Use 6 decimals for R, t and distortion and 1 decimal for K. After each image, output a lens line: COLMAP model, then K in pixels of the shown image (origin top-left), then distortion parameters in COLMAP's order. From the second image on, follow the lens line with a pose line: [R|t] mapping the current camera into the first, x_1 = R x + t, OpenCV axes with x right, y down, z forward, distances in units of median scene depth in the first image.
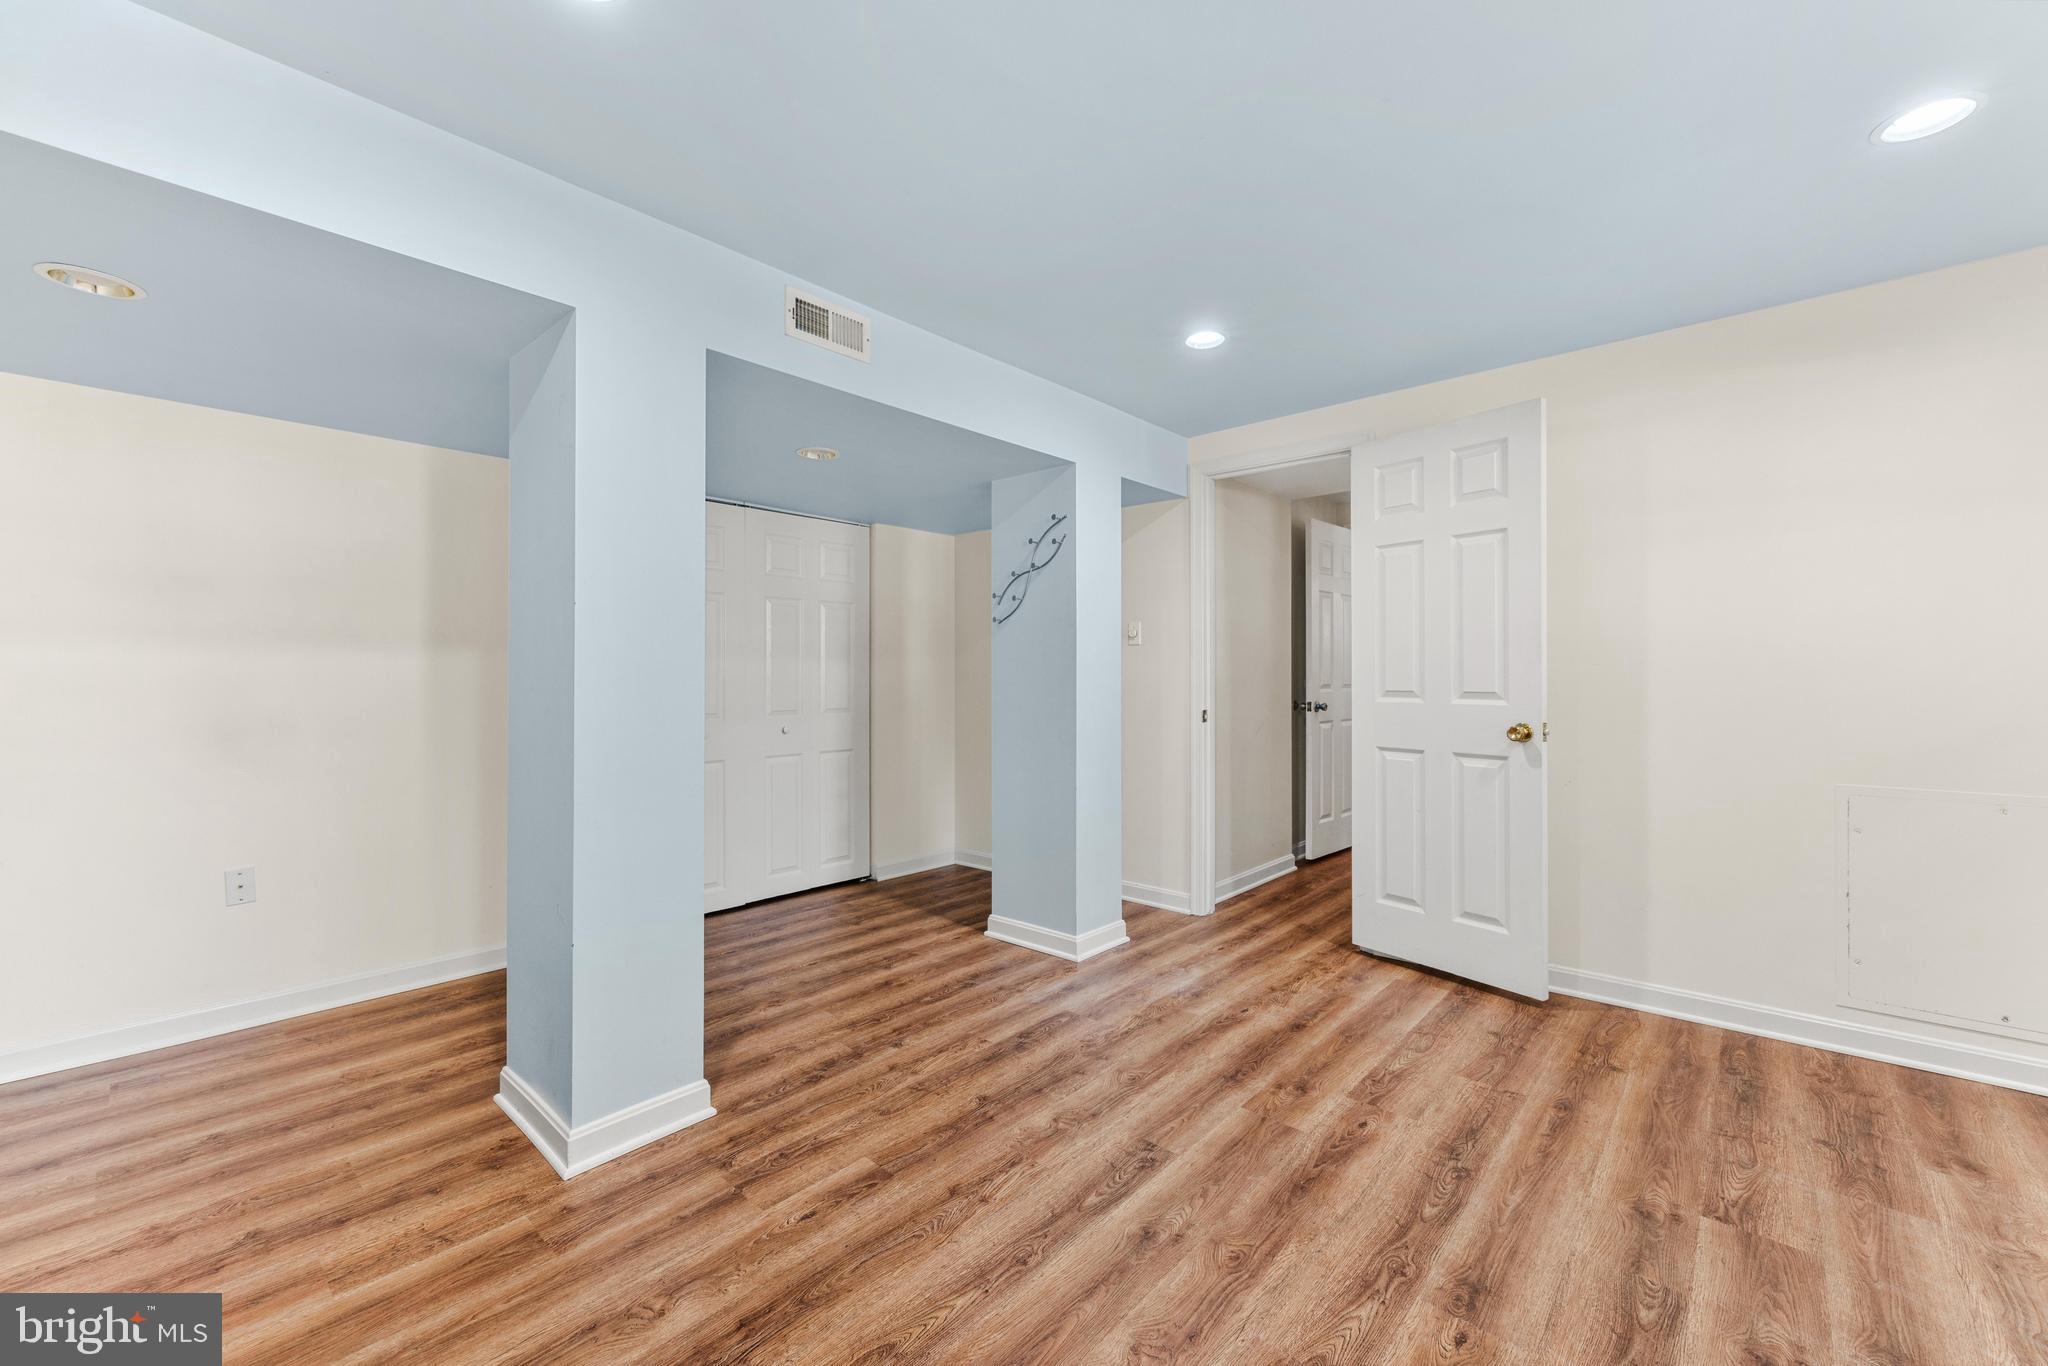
lens RADIAL K [[825.6, 0, 1025.7], [0, 825.6, 679.6], [0, 0, 1]] dist [-0.001058, -0.000284]
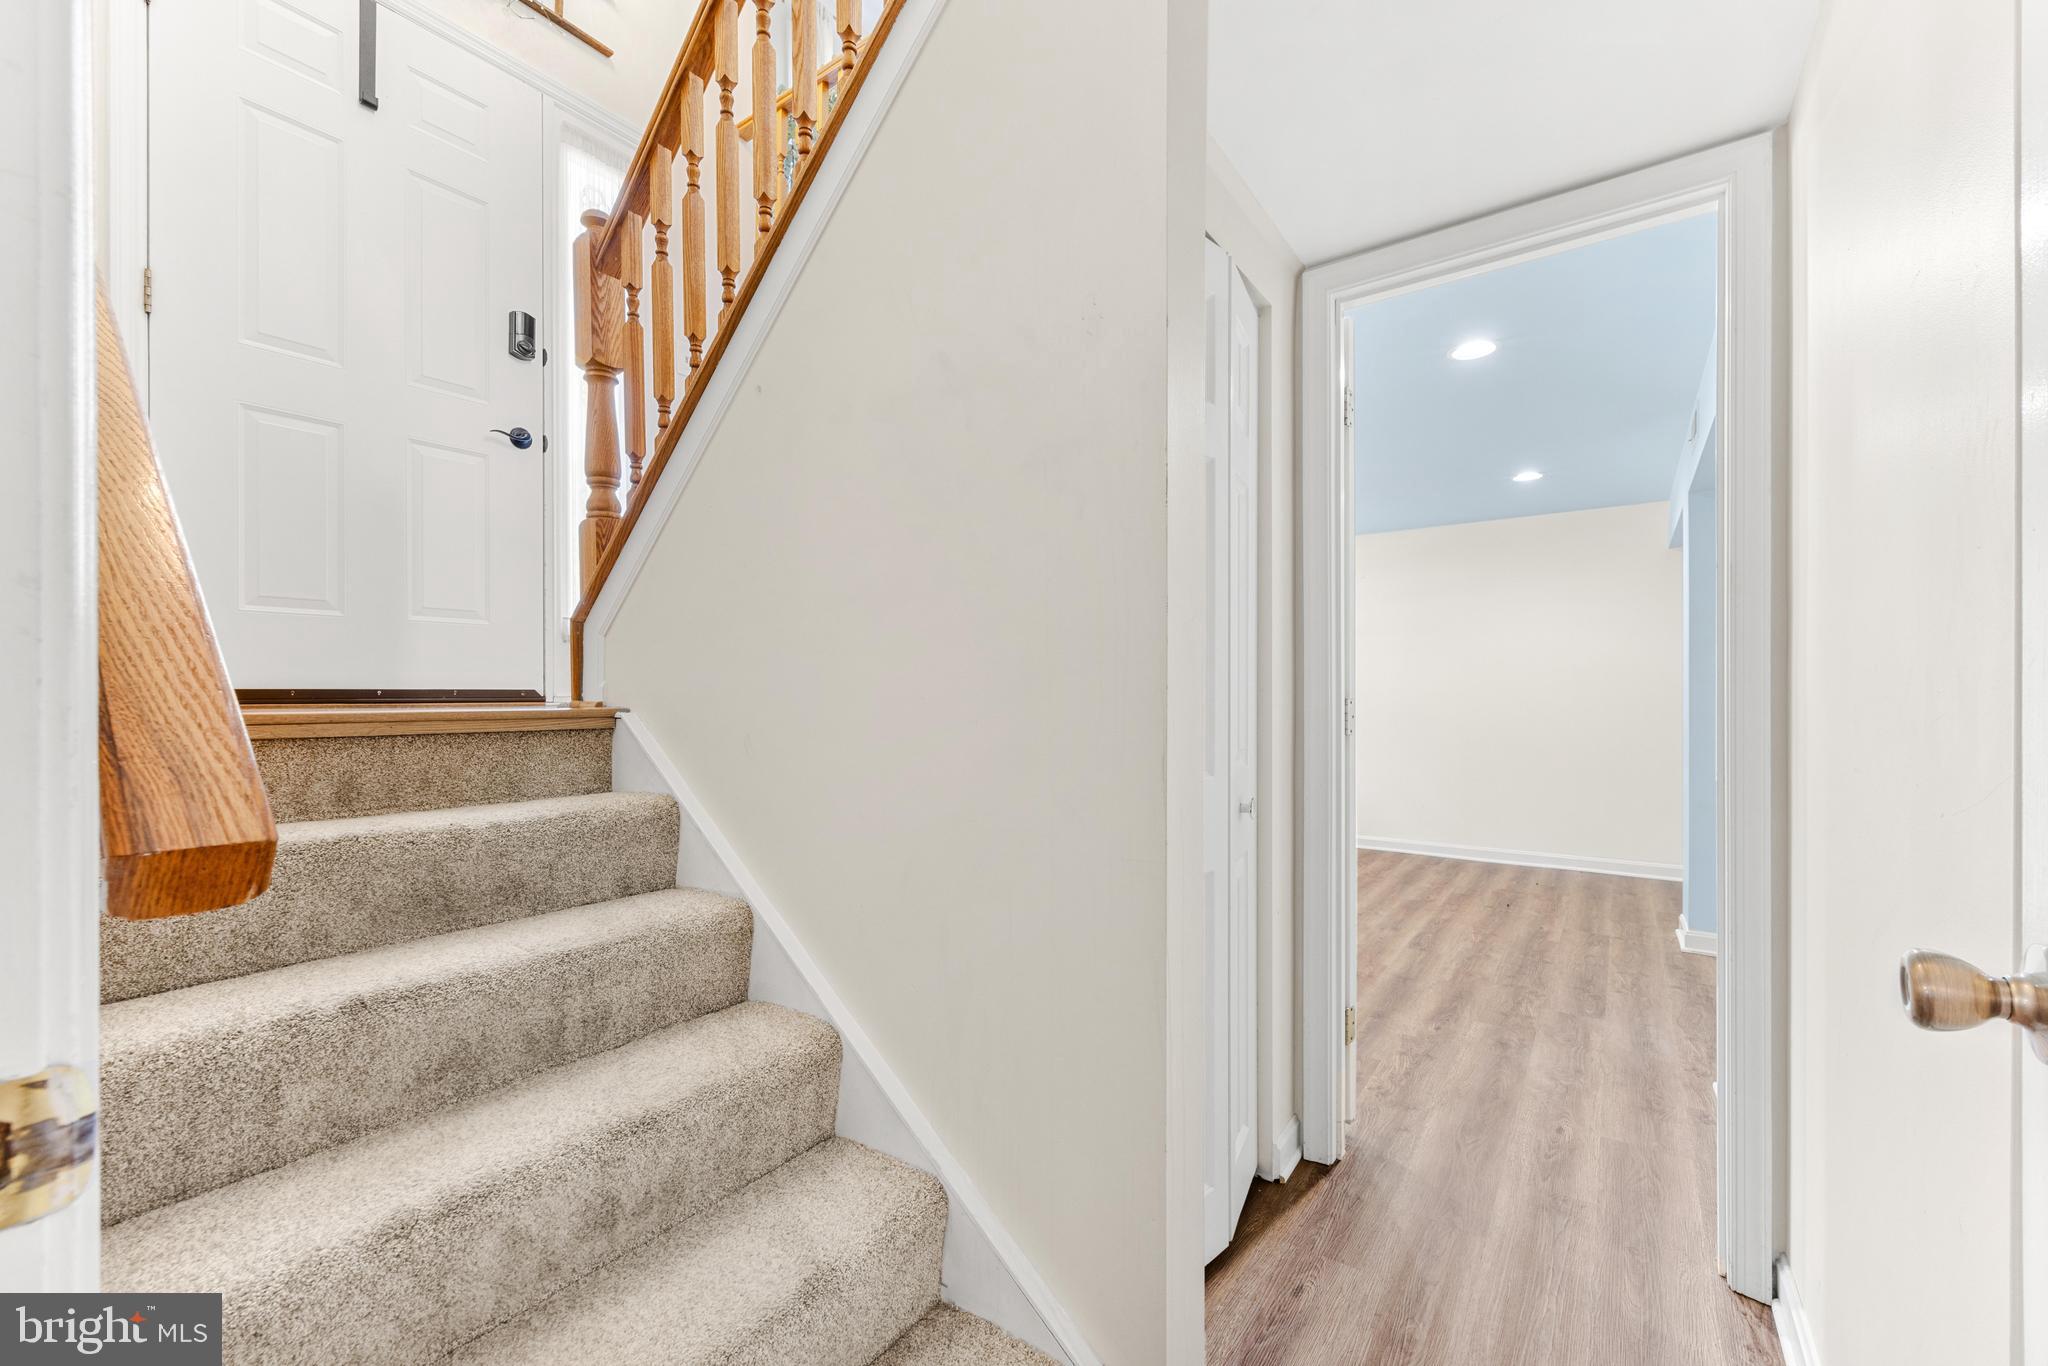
lens RADIAL K [[825.6, 0, 1025.5], [0, 825.6, 693.6], [0, 0, 1]] dist [-0.001058, -0.000284]
pose [[-0.994985, 0.003200, -0.099972, 1.232681], [0.002768, 0.999986, 0.004459, -0.011514], [0.099984, 0.004160, -0.994980, 2.785082]]
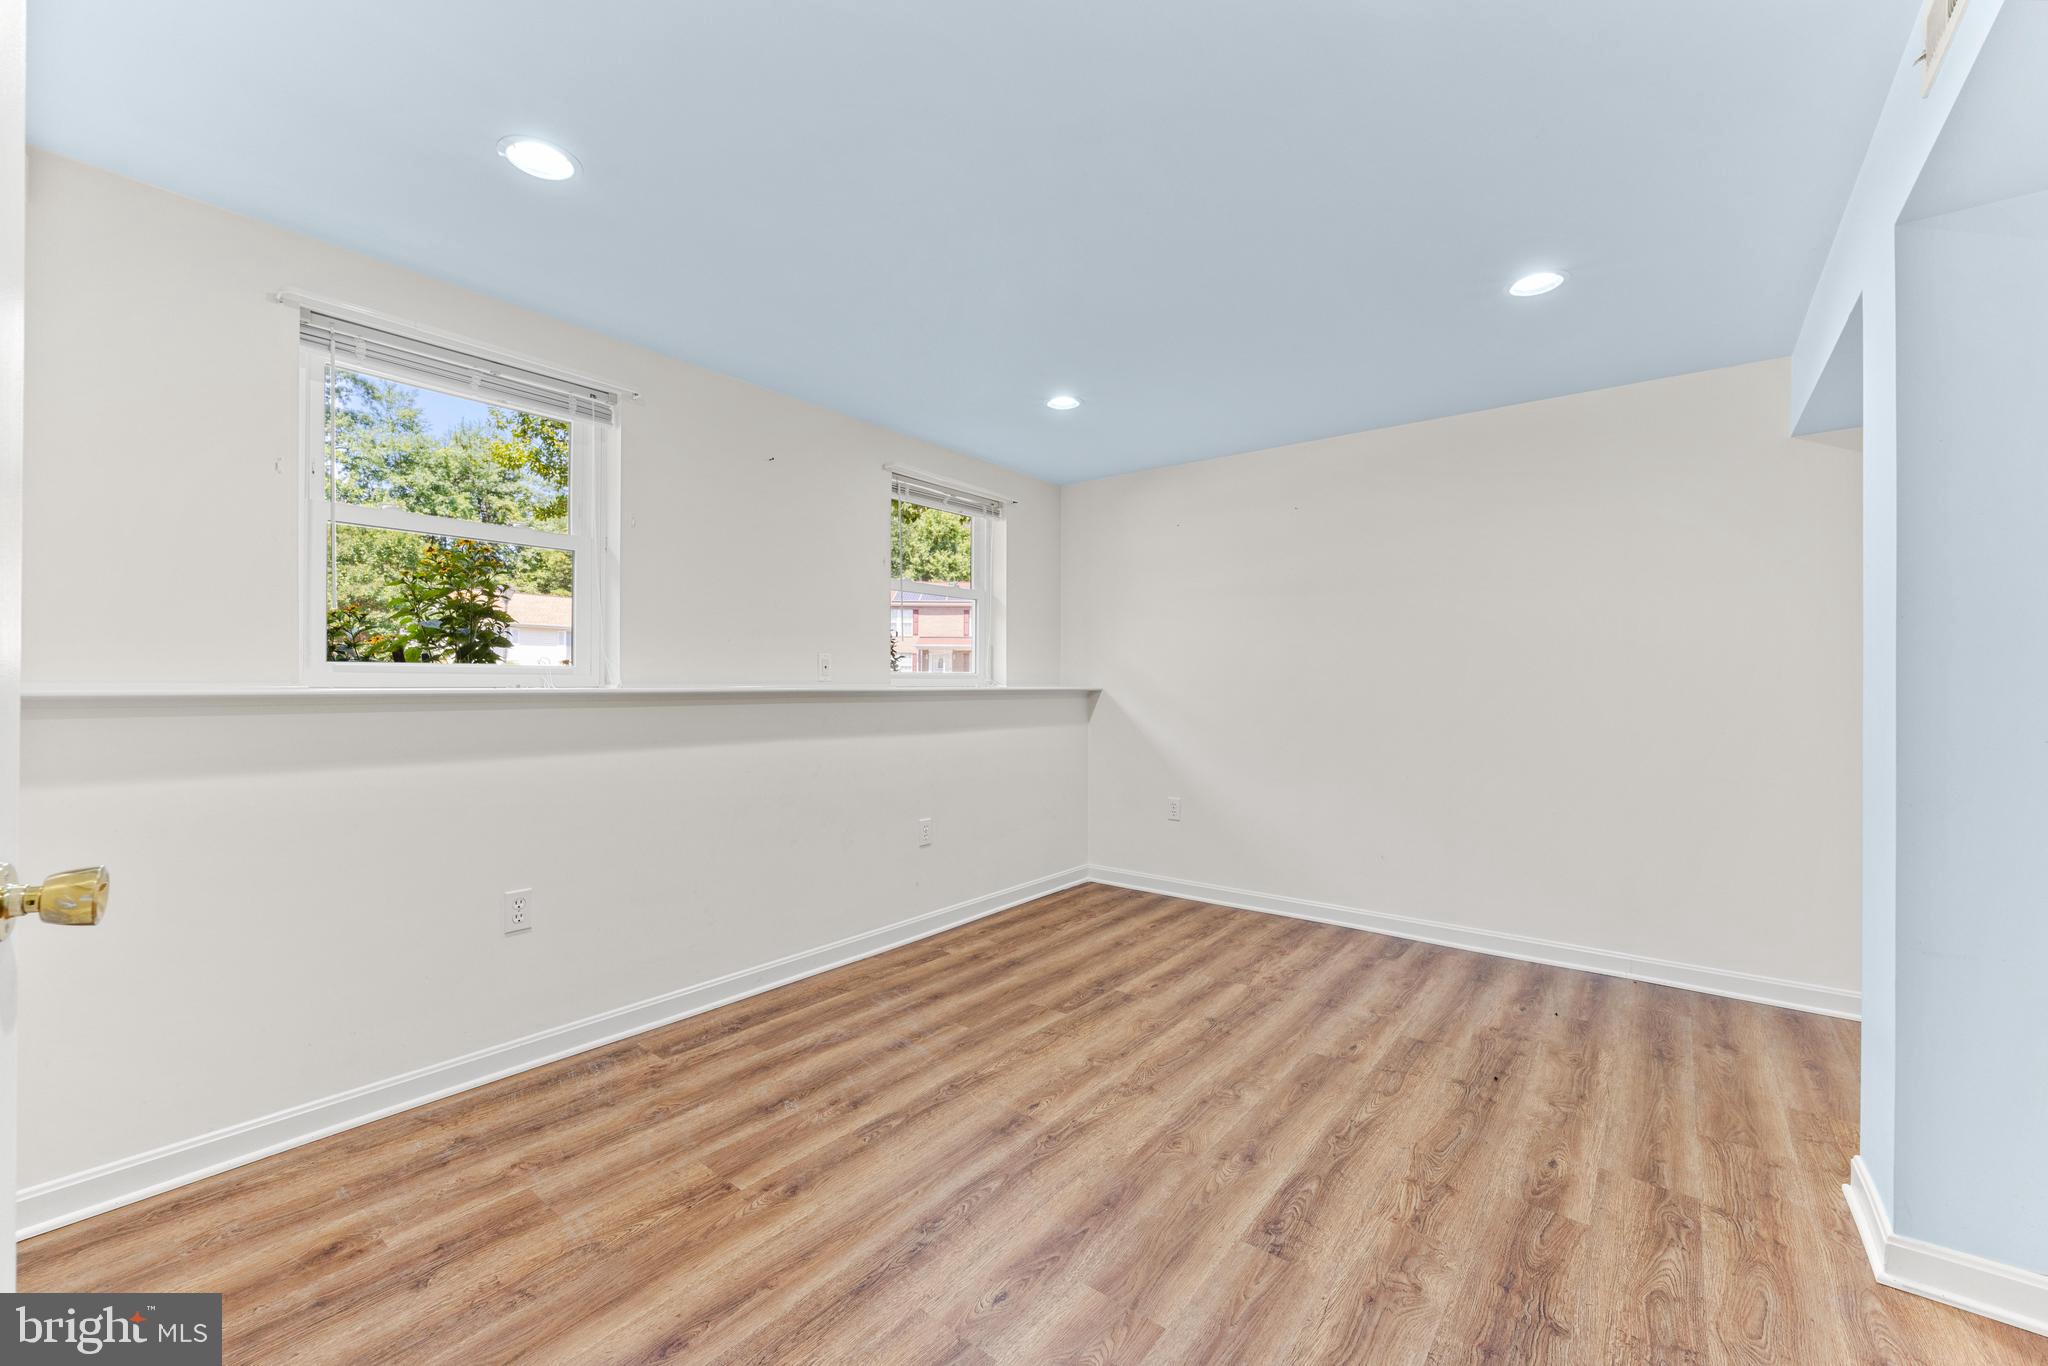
lens RADIAL K [[825.6, 0, 1020.2], [0, 825.6, 679.6], [0, 0, 1]] dist [-0.001058, -0.000284]
pose [[-0.998487, -0.001832, -0.054962, 0.462949], [-0.001897, 0.999998, 0.001131, -0.005607], [0.054960, 0.001233, -0.998488, 1.847637]]
